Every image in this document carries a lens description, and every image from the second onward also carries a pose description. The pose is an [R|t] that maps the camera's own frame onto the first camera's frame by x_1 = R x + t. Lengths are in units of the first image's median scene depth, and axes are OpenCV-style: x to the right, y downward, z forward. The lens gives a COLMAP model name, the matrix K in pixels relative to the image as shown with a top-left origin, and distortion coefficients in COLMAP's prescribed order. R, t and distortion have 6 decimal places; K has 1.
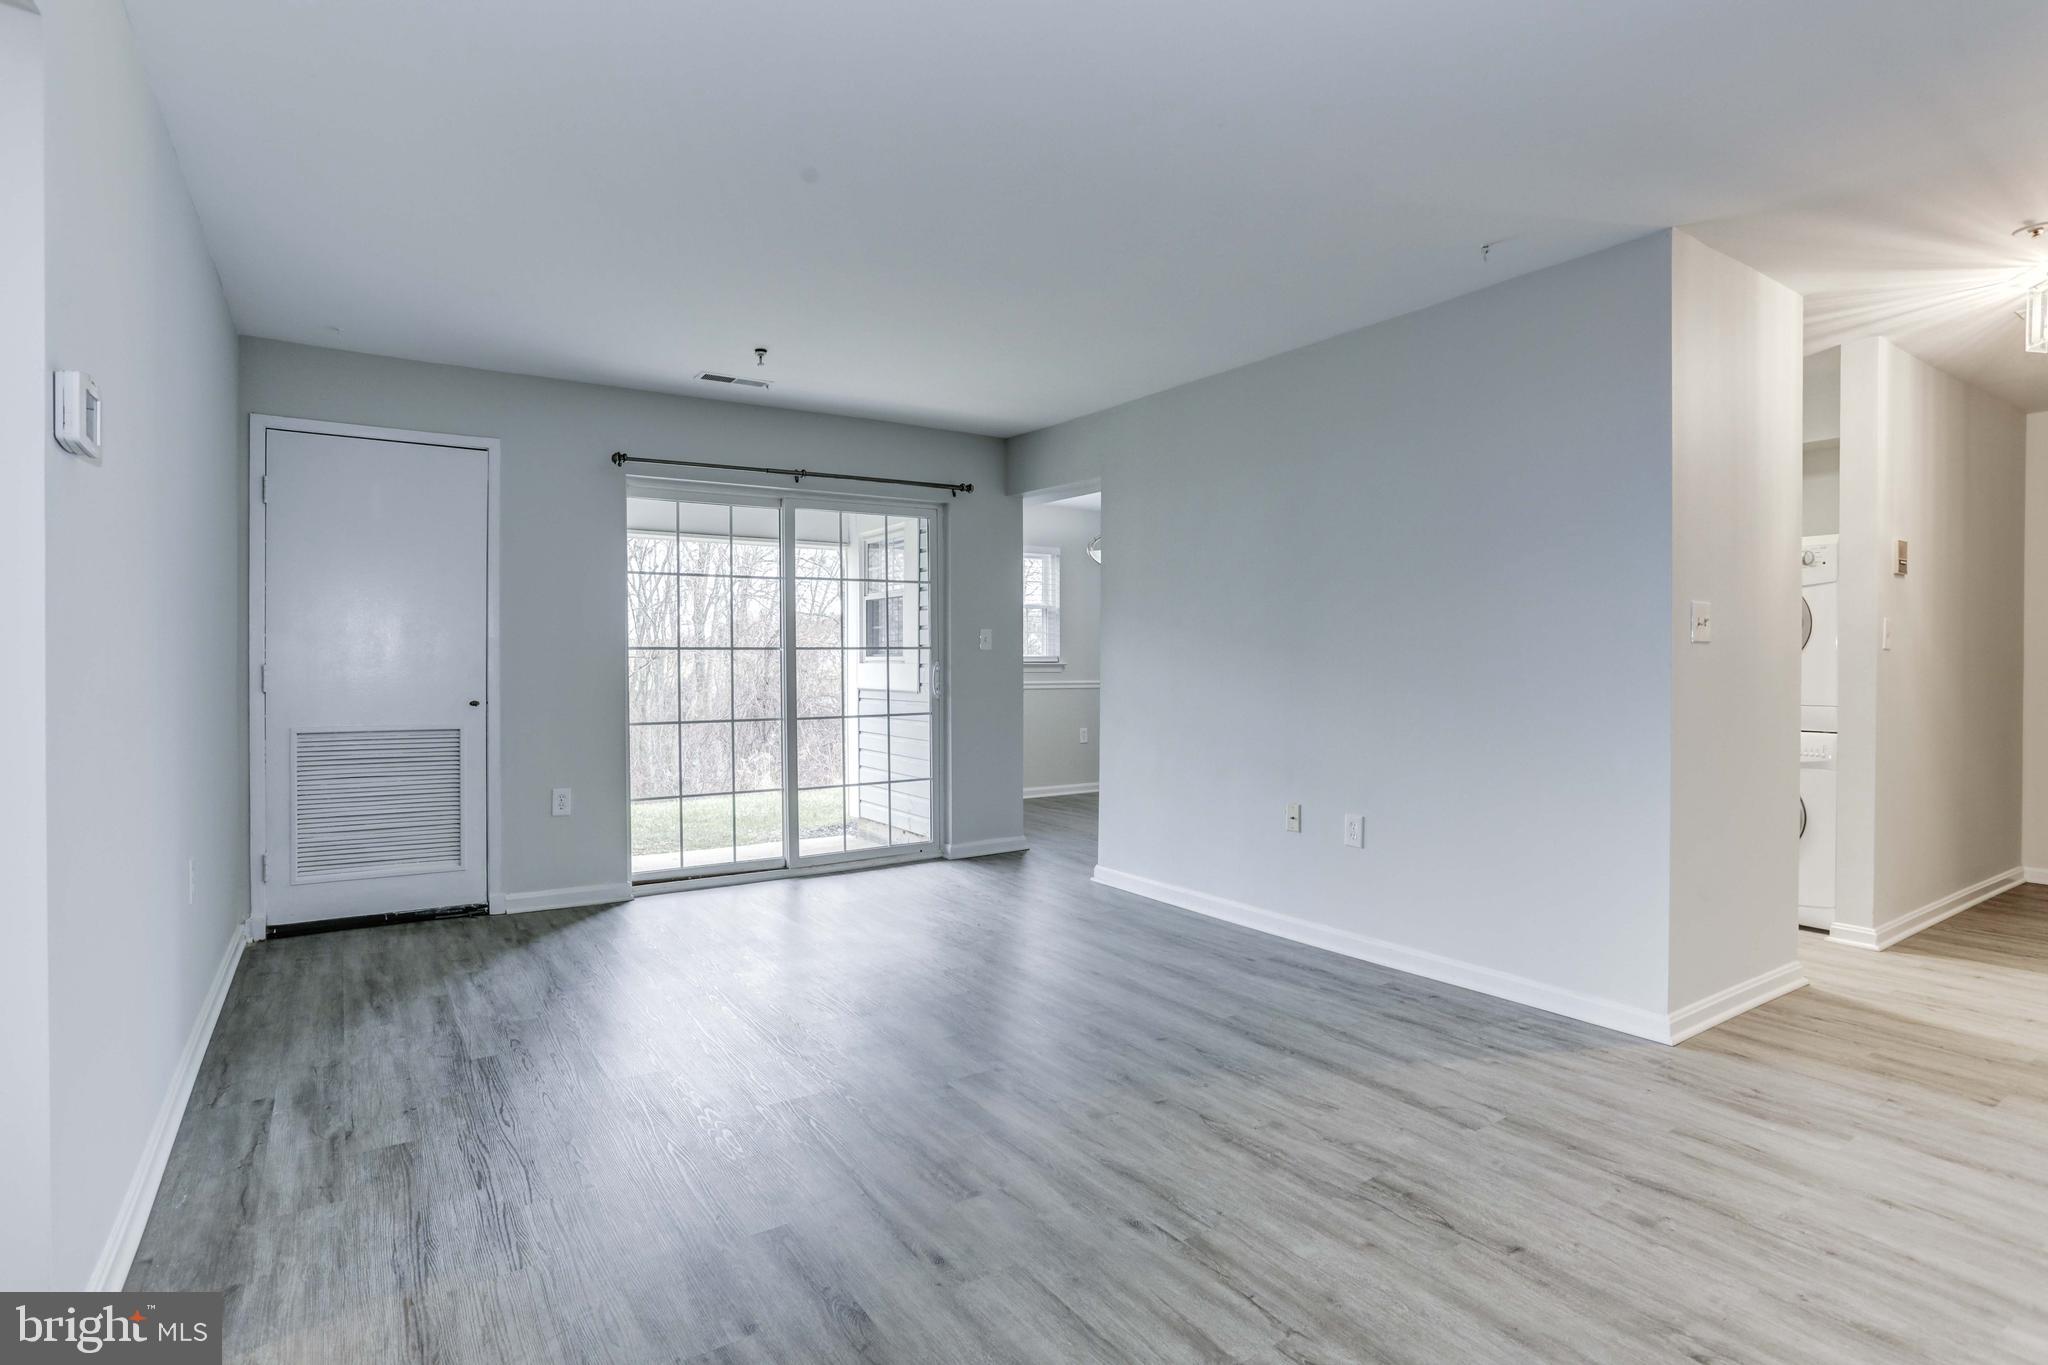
lens RADIAL K [[999.8, 0, 1015.8], [0, 999.8, 711.0], [0, 0, 1]] dist [-0.052873, 0.023343]
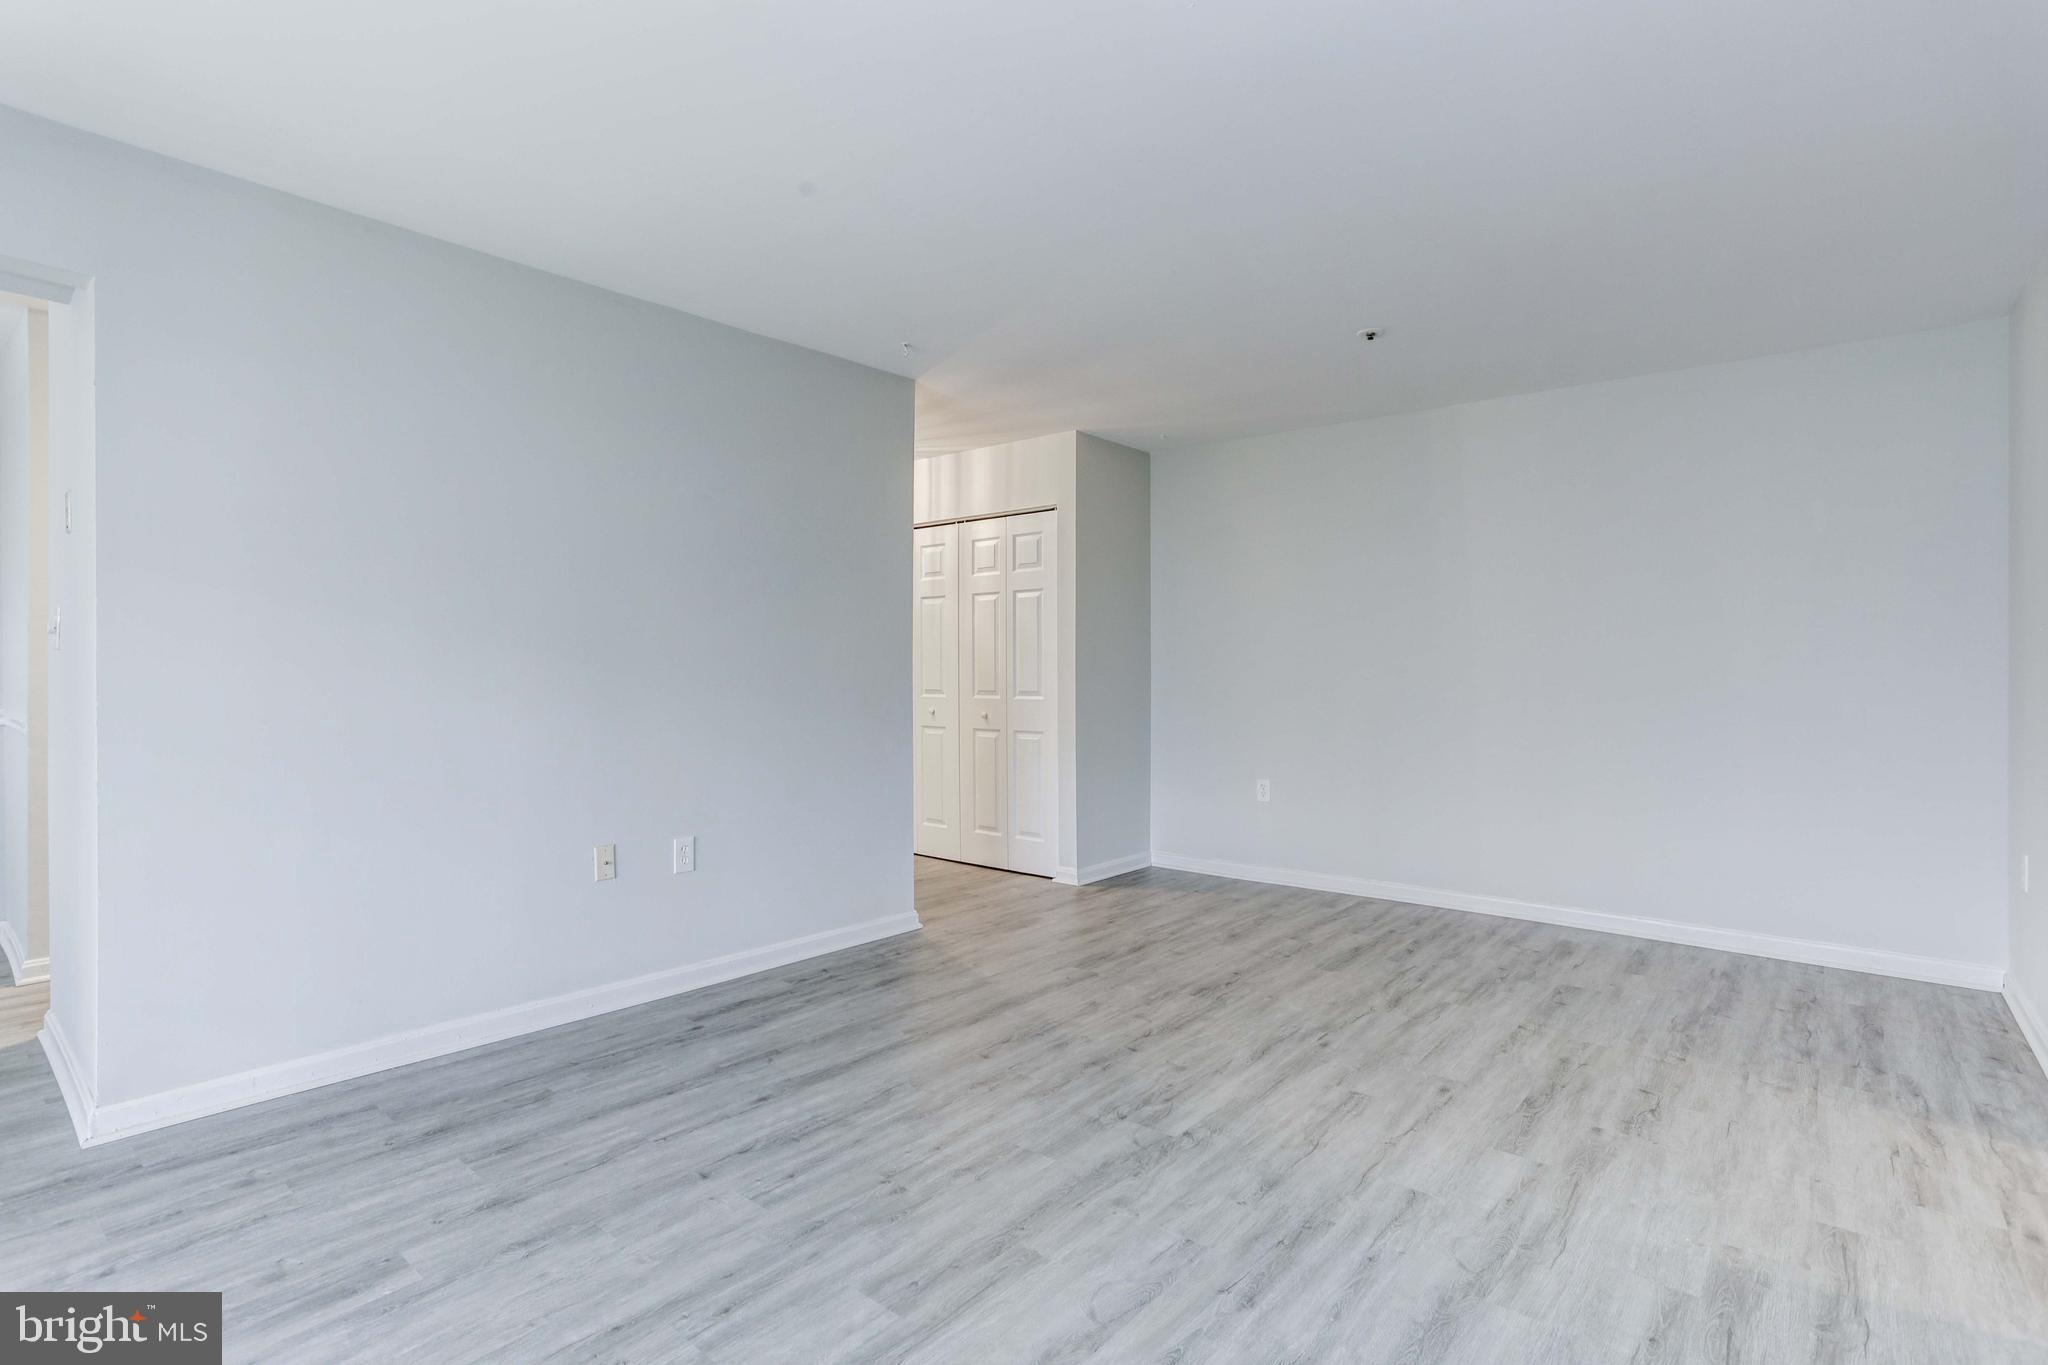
lens RADIAL K [[999.8, 0, 1002.0], [0, 999.8, 673.7], [0, 0, 1]] dist [-0.052873, 0.023343]
pose [[-0.267112, -0.004161, 0.963656, -0.692154], [0.043523, 0.998918, 0.016377, -0.053892], [-0.962682, 0.046316, -0.266642, 1.064421]]
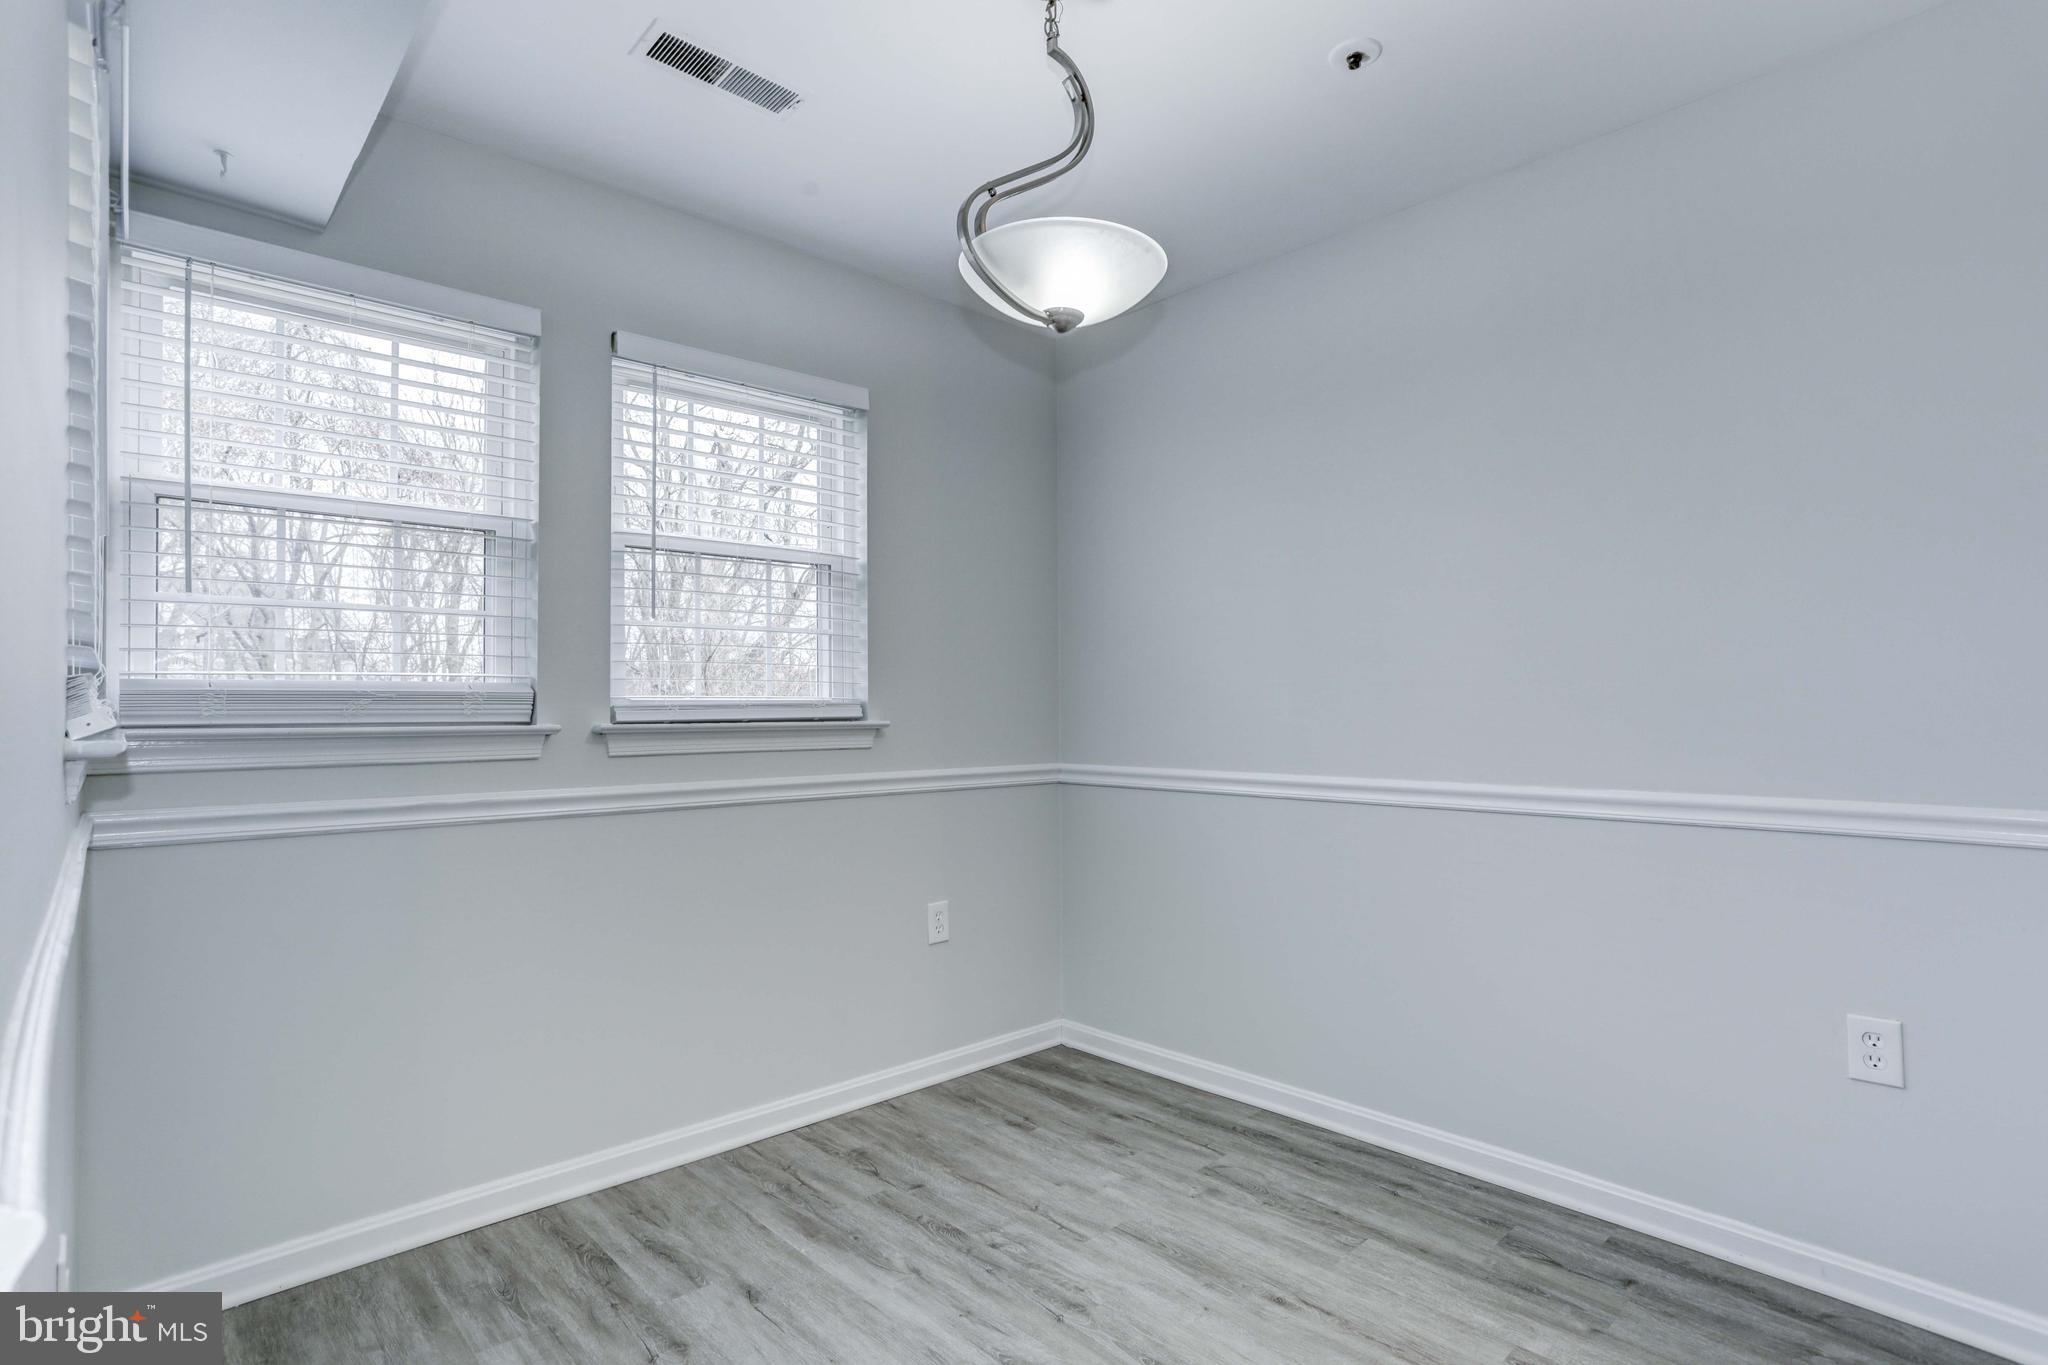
lens RADIAL K [[999.8, 0, 1038.5], [0, 999.8, 693.8], [0, 0, 1]] dist [-0.052873, 0.023343]
pose [[0.986826, 0.001413, 0.161779, 0.121657], [0.009057, 0.997911, -0.063966, -0.084960], [-0.161531, 0.064588, 0.984752, 1.606242]]
